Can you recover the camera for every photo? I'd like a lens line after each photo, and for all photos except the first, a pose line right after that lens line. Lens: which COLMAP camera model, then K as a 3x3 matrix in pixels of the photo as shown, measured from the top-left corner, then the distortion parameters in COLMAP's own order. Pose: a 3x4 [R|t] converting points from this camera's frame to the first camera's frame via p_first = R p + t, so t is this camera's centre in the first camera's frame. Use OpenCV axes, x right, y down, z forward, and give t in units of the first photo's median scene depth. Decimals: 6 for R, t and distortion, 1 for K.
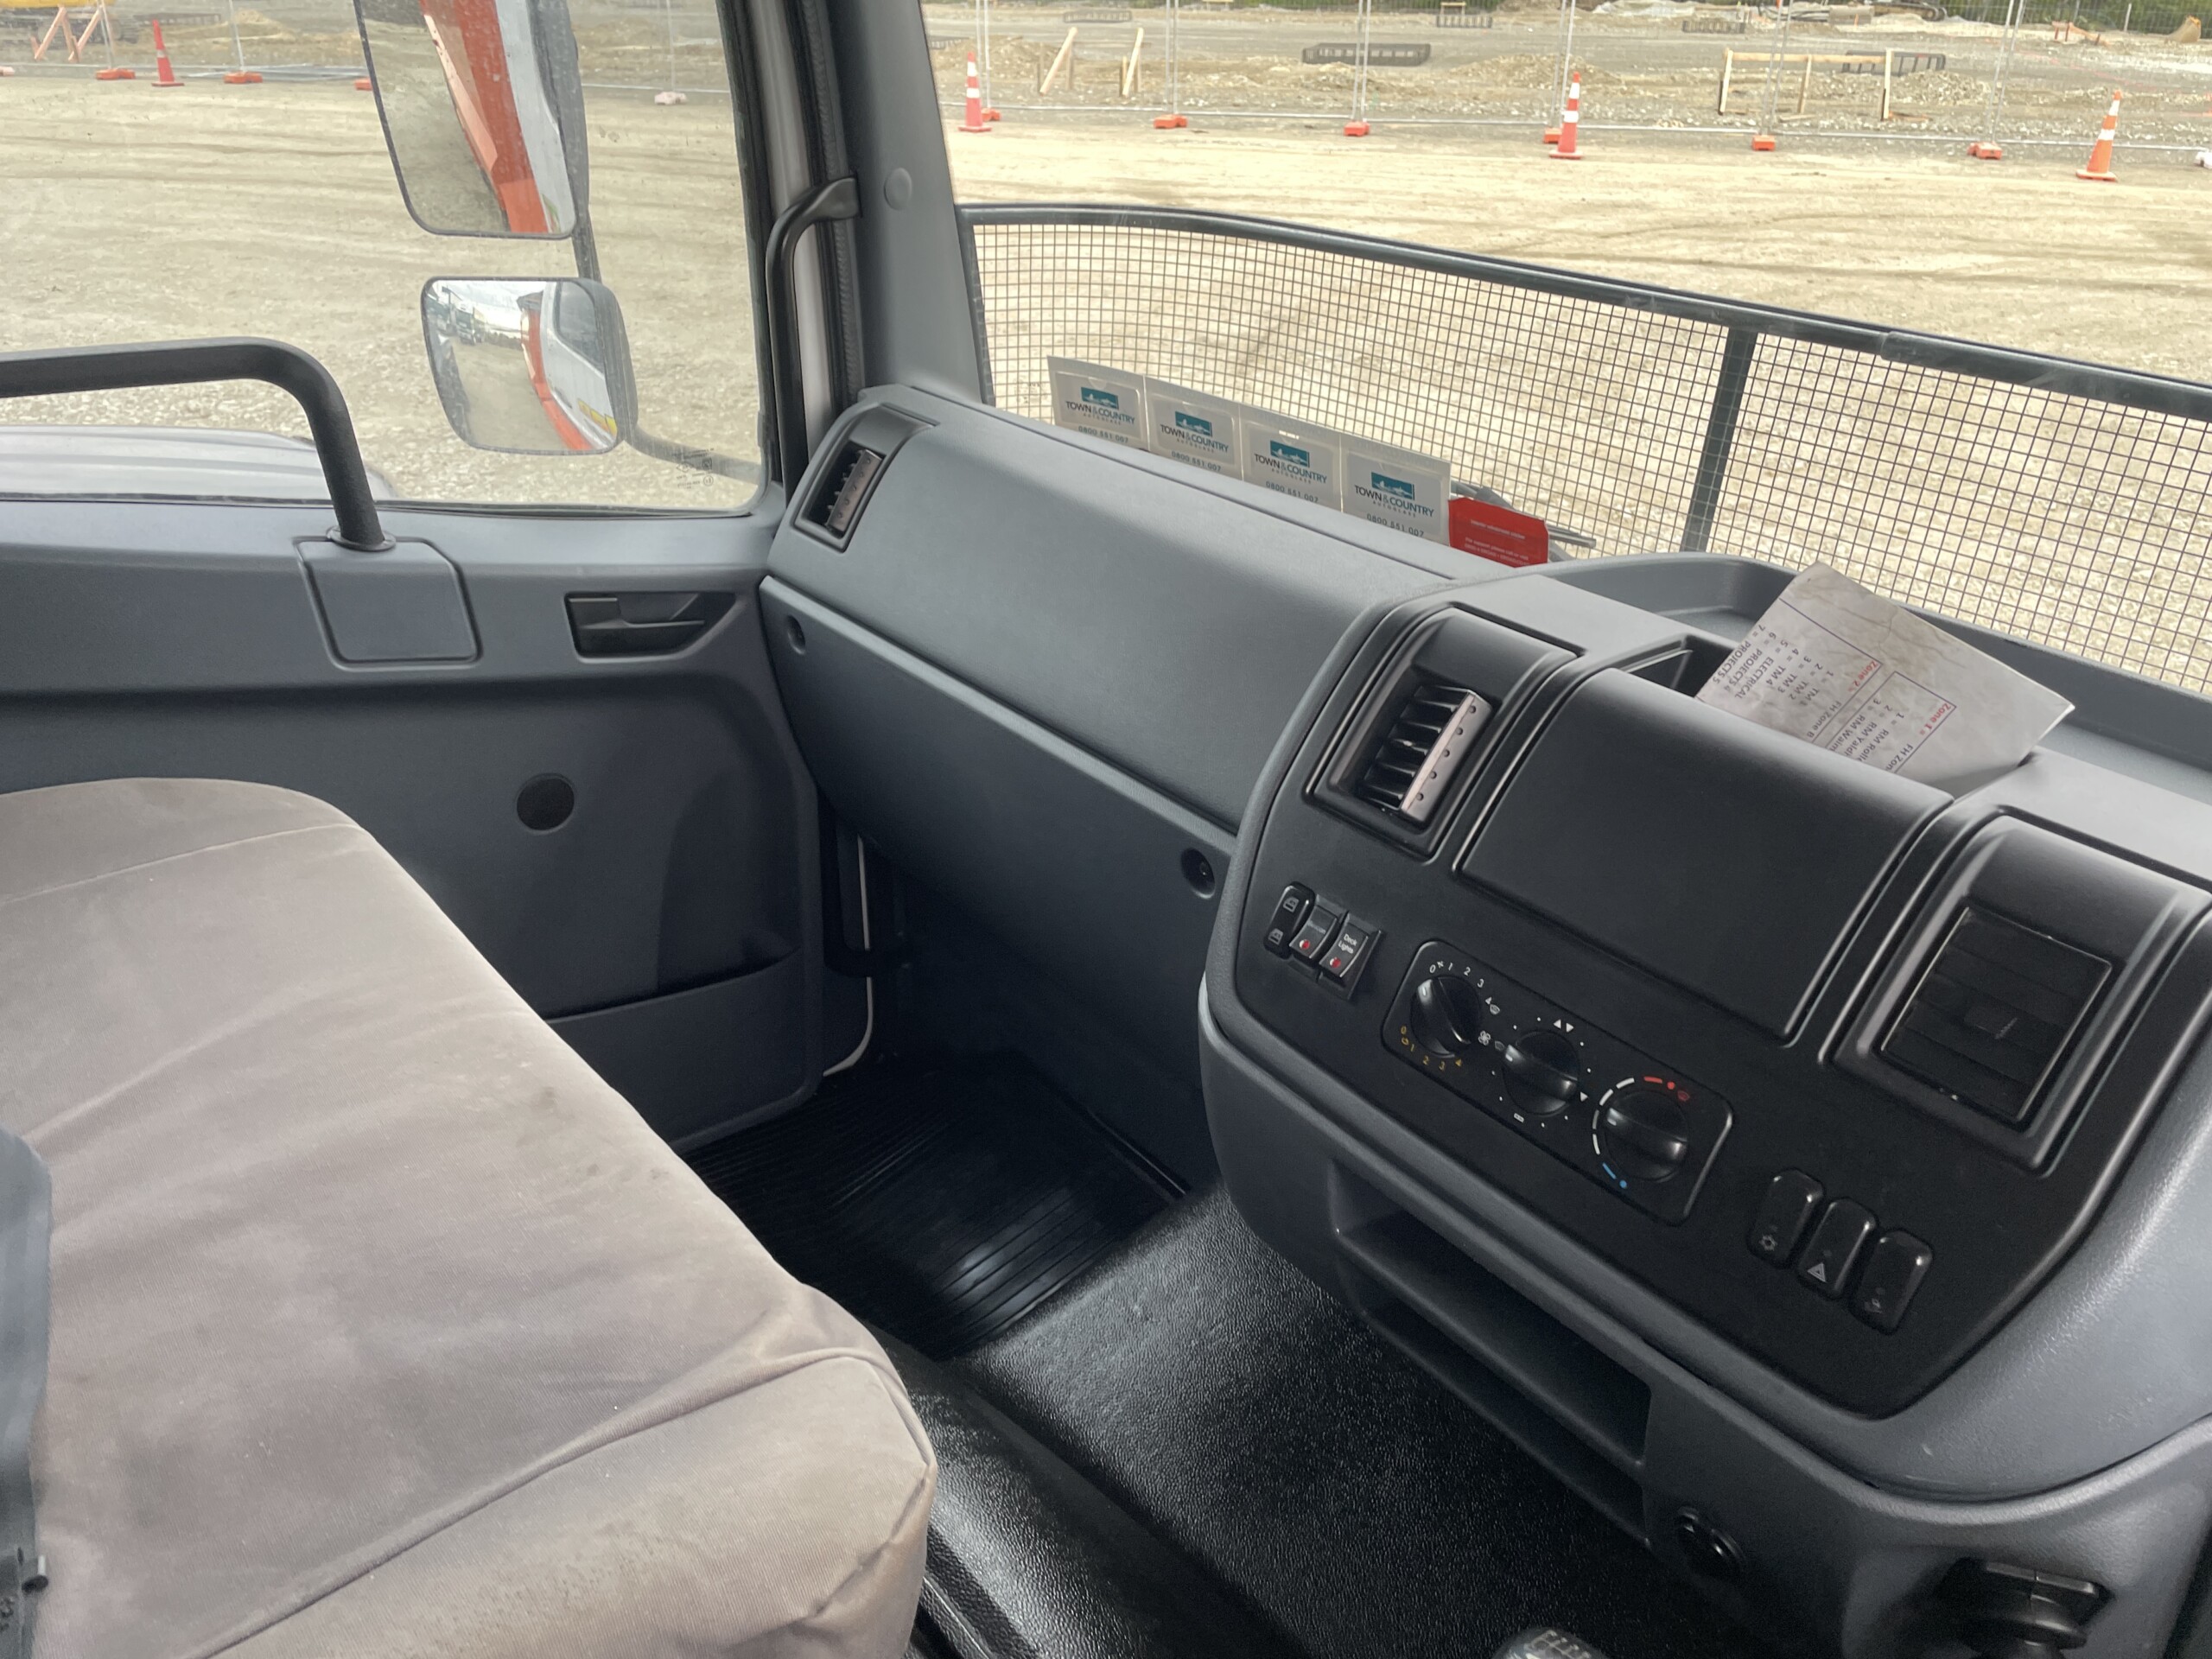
lens RADIAL K [[1679.3, 0, 1106.0], [0, 1679.3, 829.5], [0, 0, 1]] dist [0.086757, -0.119339]
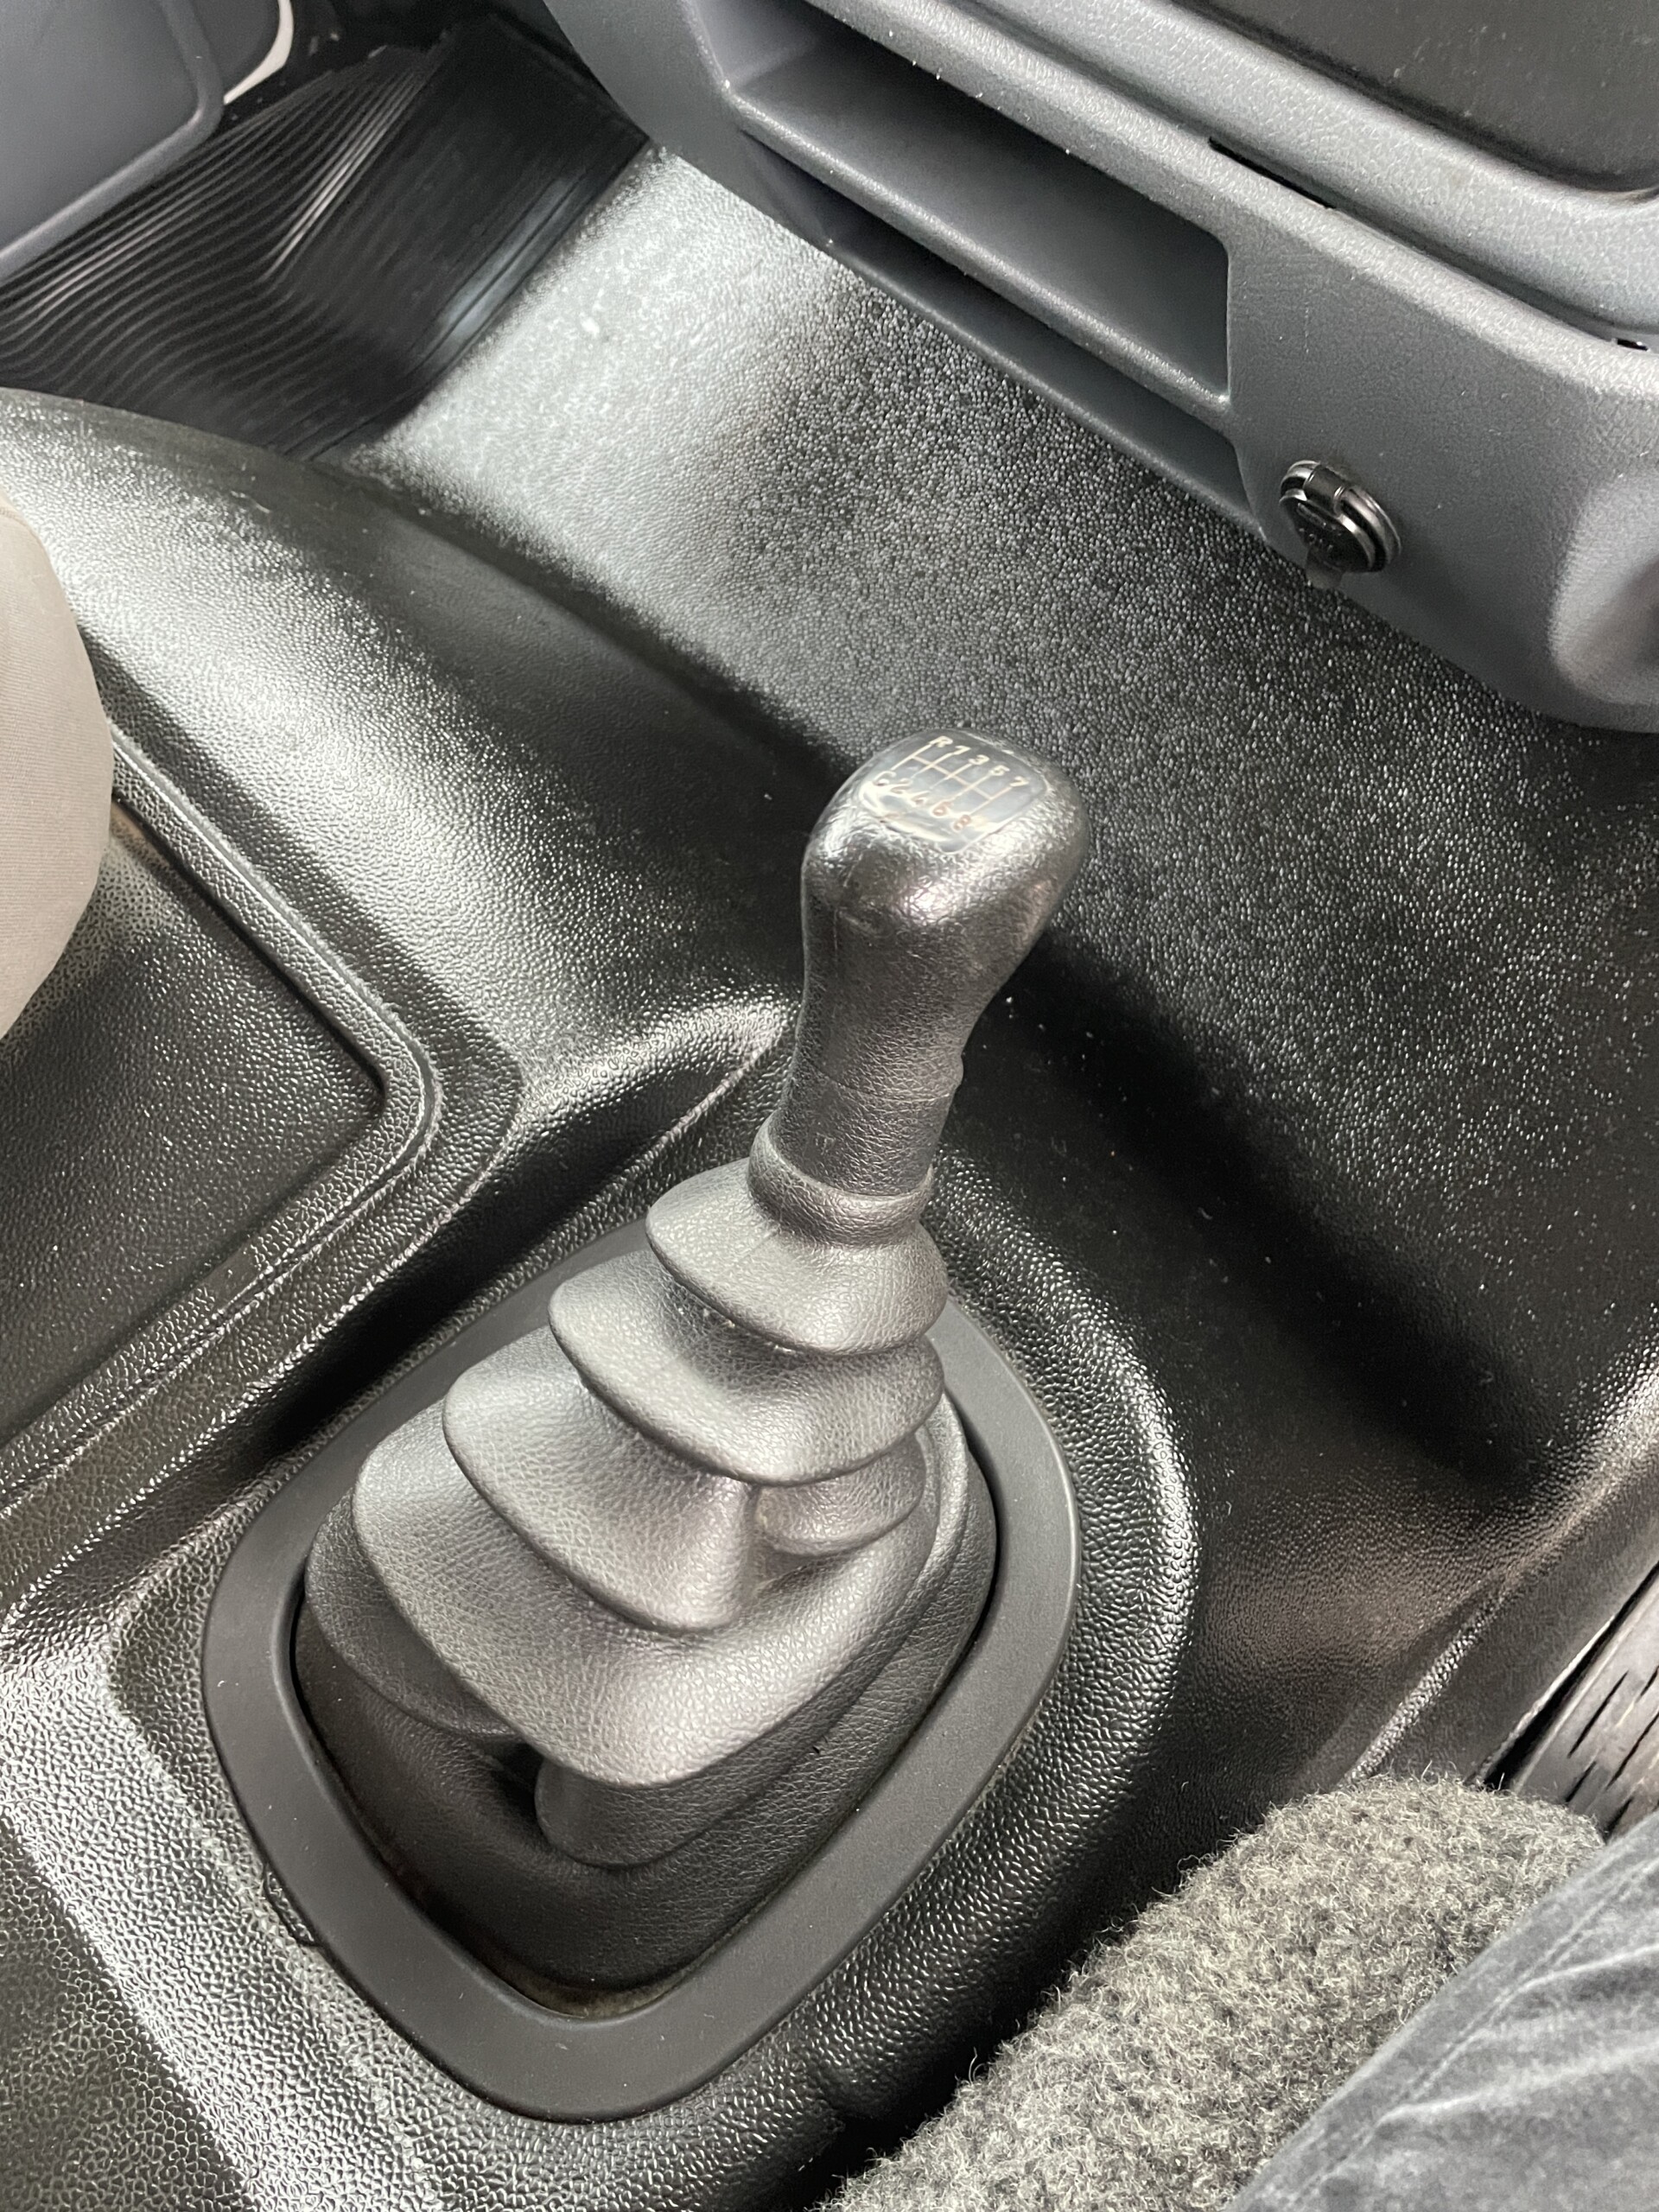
lens RADIAL K [[1716.9, 0, 774.1], [0, 1716.9, 1098.8], [0, 0, 1]] dist [0.104101, -0.133223]
pose [[0.984247, -0.138948, -0.109324, 0.127939], [0.176800, 0.773276, 0.608922, 0.111628], [-0.000071, -0.618658, 0.785660, 0.258931]]
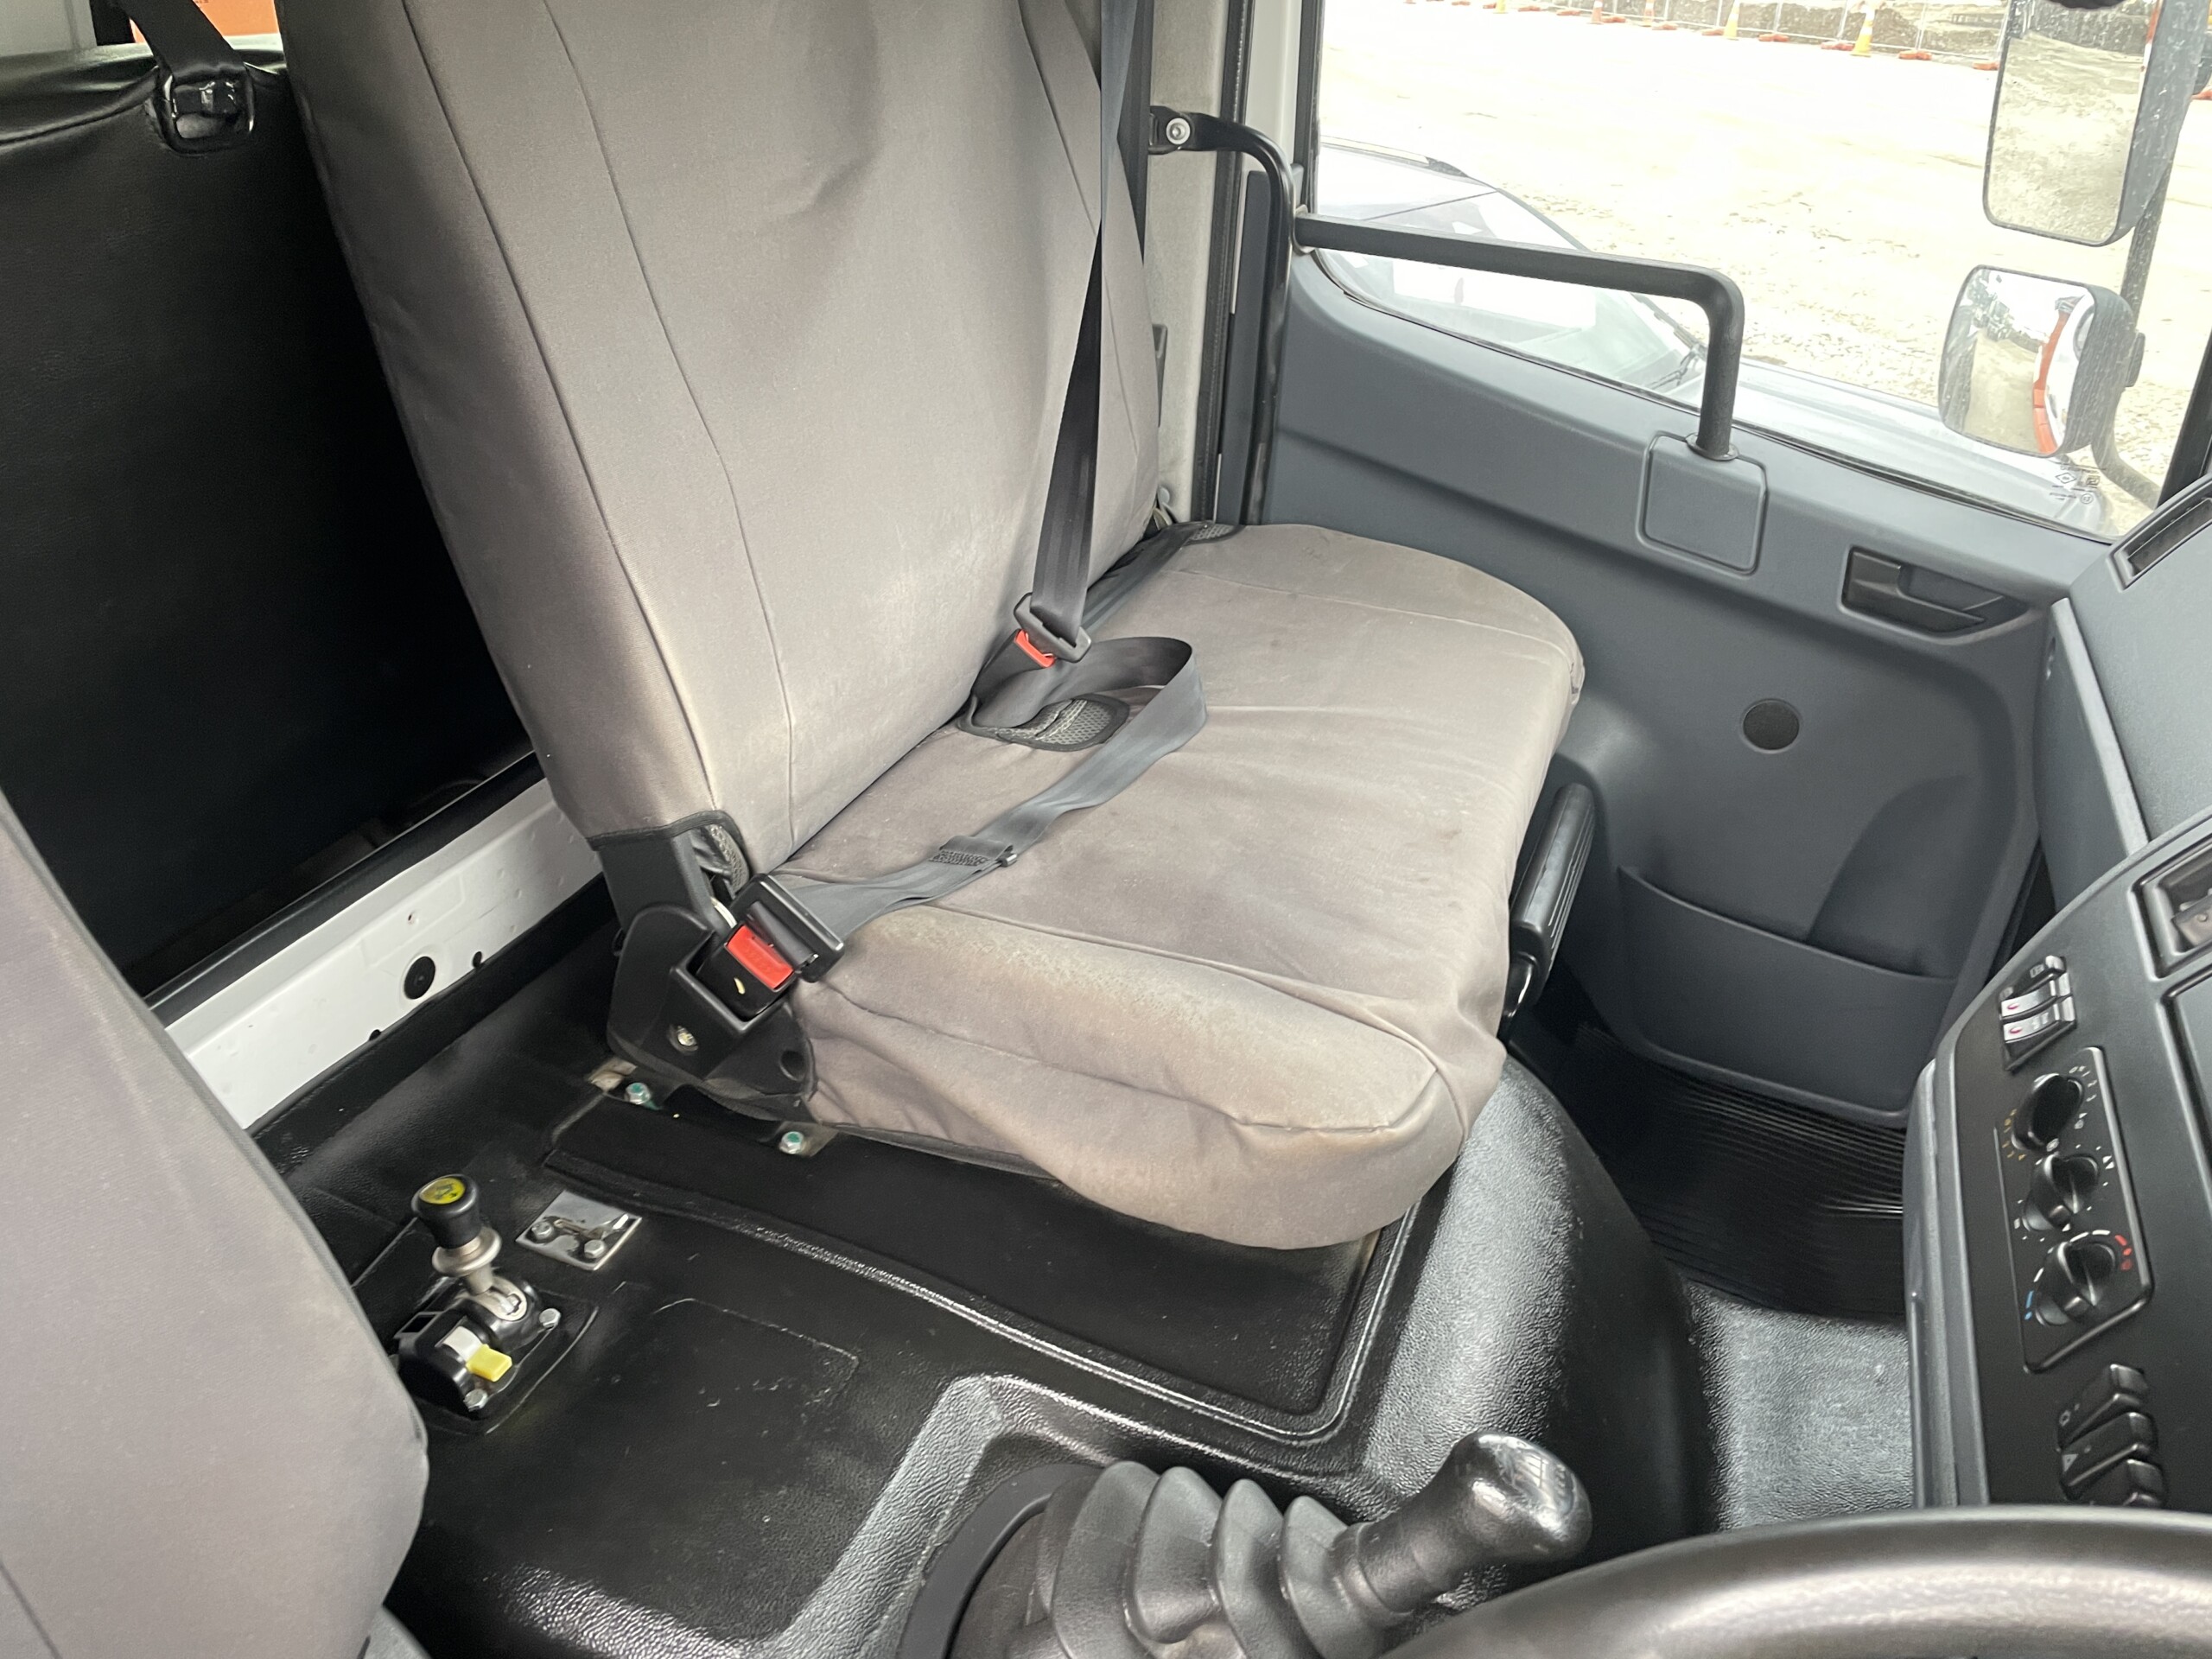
lens RADIAL K [[1679.3, 0, 1106.0], [0, 1679.3, 829.5], [0, 0, 1]] dist [0.086757, -0.119339]
pose [[0.498112, 0.421497, -0.757776, 0.410481], [-0.424403, 0.880586, 0.210832, -0.005103], [0.756152, 0.216584, 0.617515, -0.010038]]
